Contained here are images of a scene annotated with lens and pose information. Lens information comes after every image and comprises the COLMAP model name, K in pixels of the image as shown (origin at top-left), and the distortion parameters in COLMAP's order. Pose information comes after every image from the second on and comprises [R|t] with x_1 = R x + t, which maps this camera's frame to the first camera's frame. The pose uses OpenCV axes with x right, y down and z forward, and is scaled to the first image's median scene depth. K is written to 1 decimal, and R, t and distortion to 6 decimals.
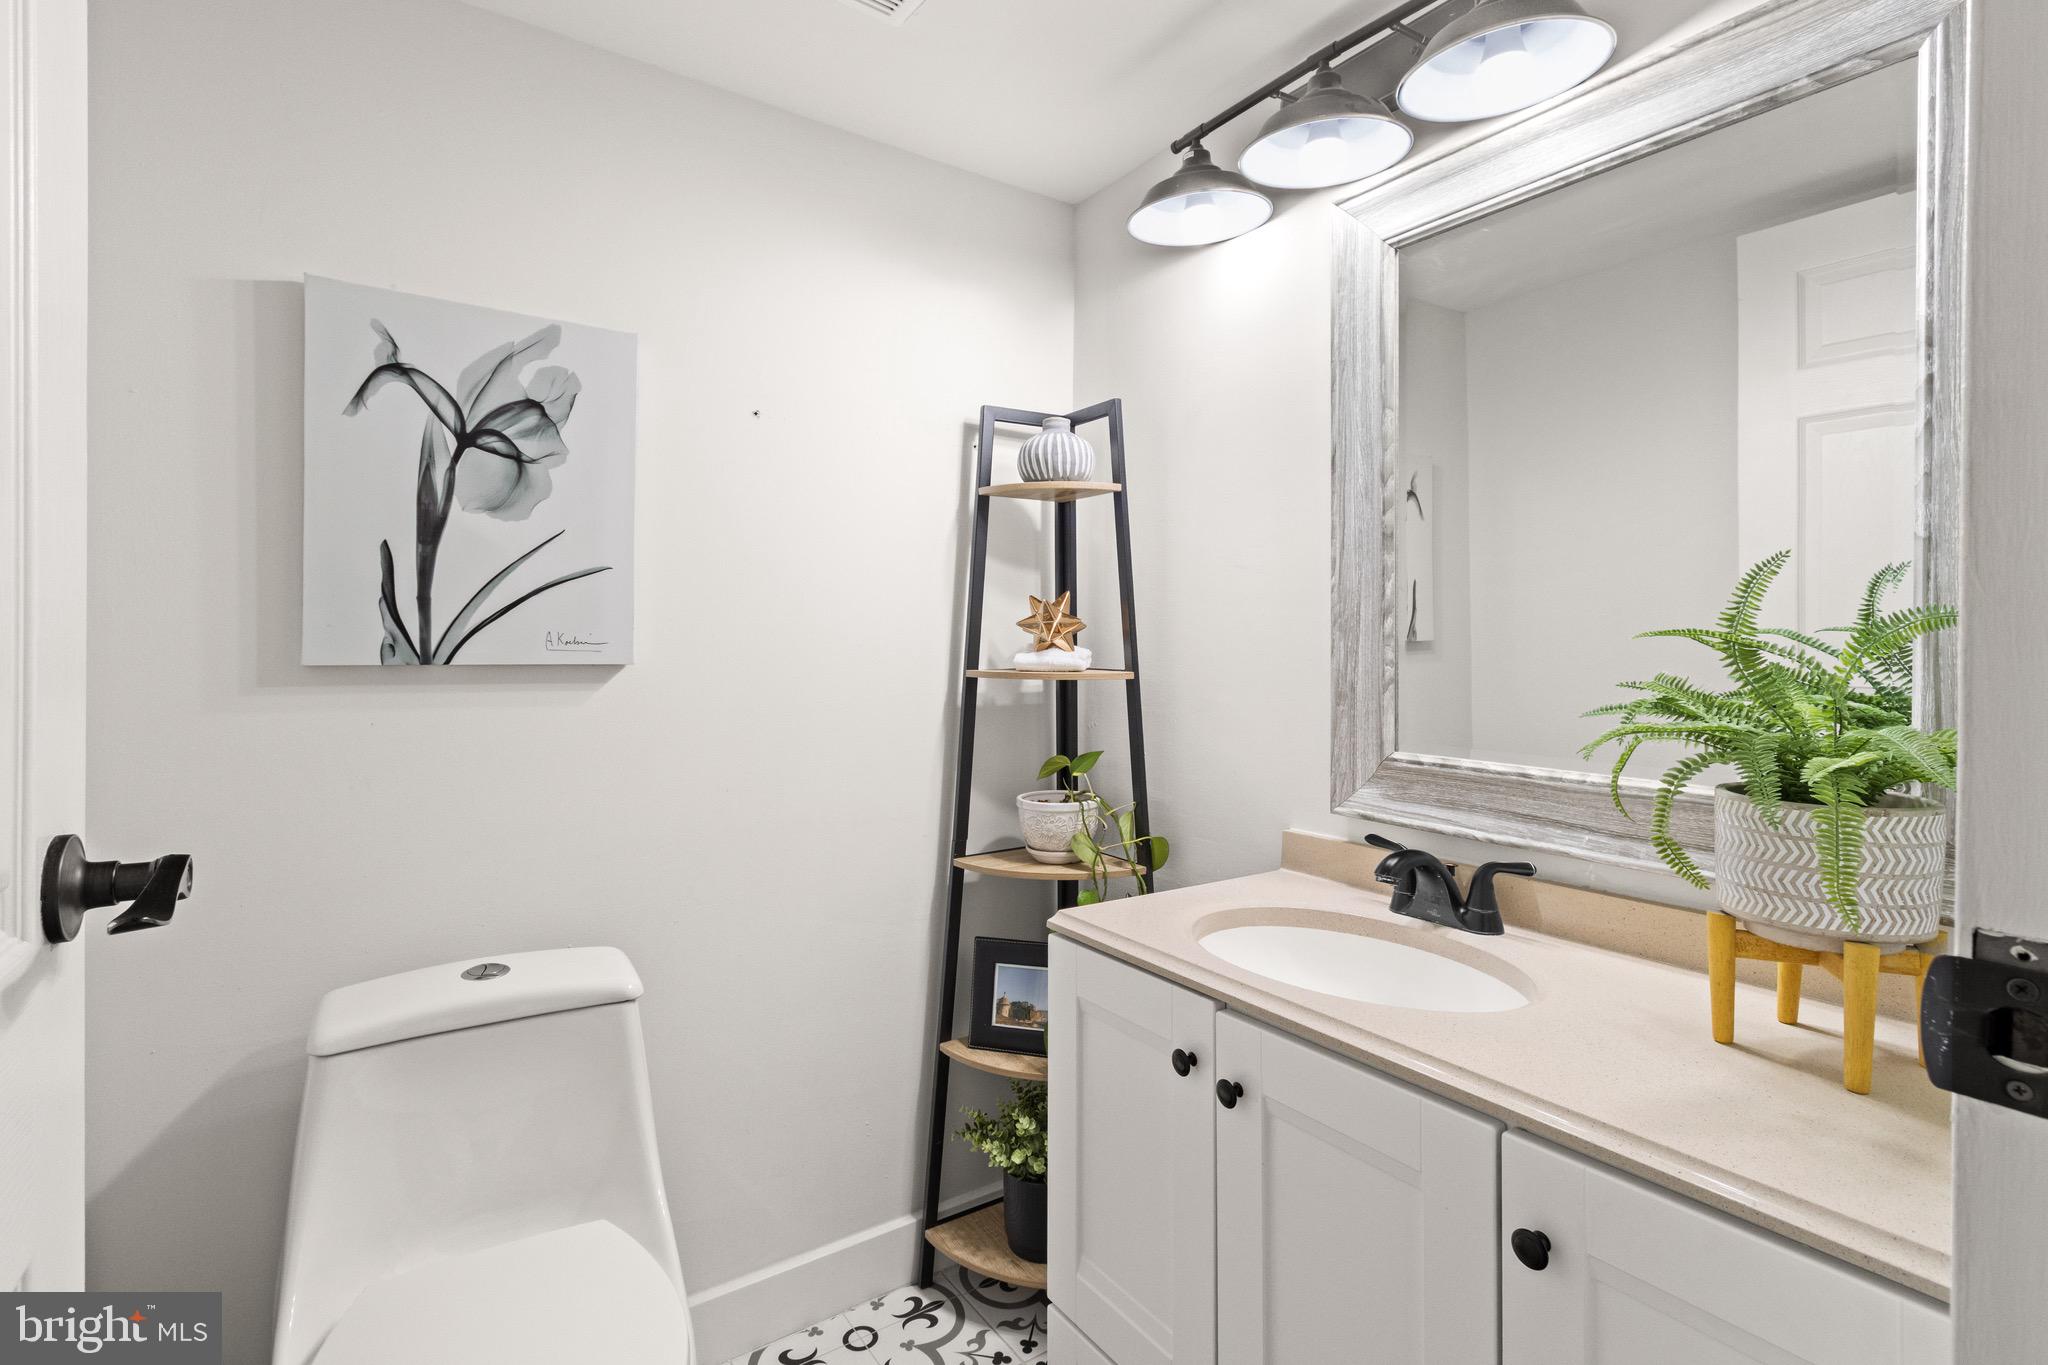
lens RADIAL K [[959.6, 0, 1027.9], [0, 959.6, 656.5], [0, 0, 1]] dist [0.004524, -0.000467]
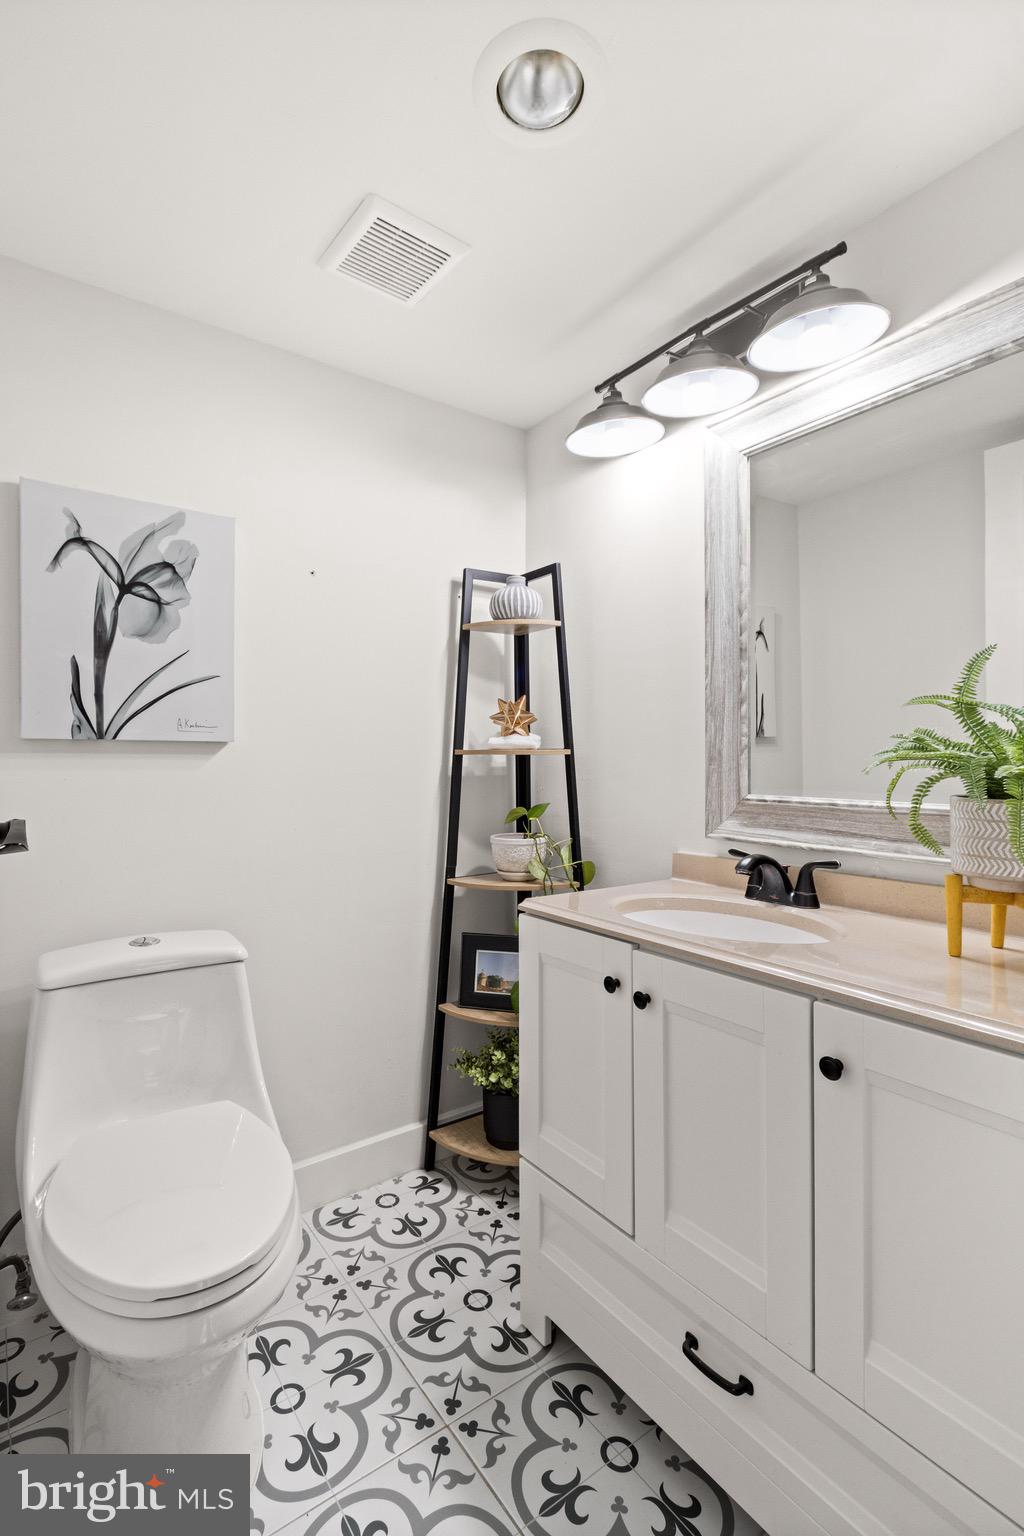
lens RADIAL K [[706.3, 0, 480.9], [0, 706.3, 772.2], [0, 0, 1]] dist [0.000162, 0.000437]
pose [[0.999983, -0.005636, 0.001500, -0.035102], [0.005623, 0.999947, 0.008609, 0.051945], [-0.001548, -0.008601, 0.999962, -0.097588]]
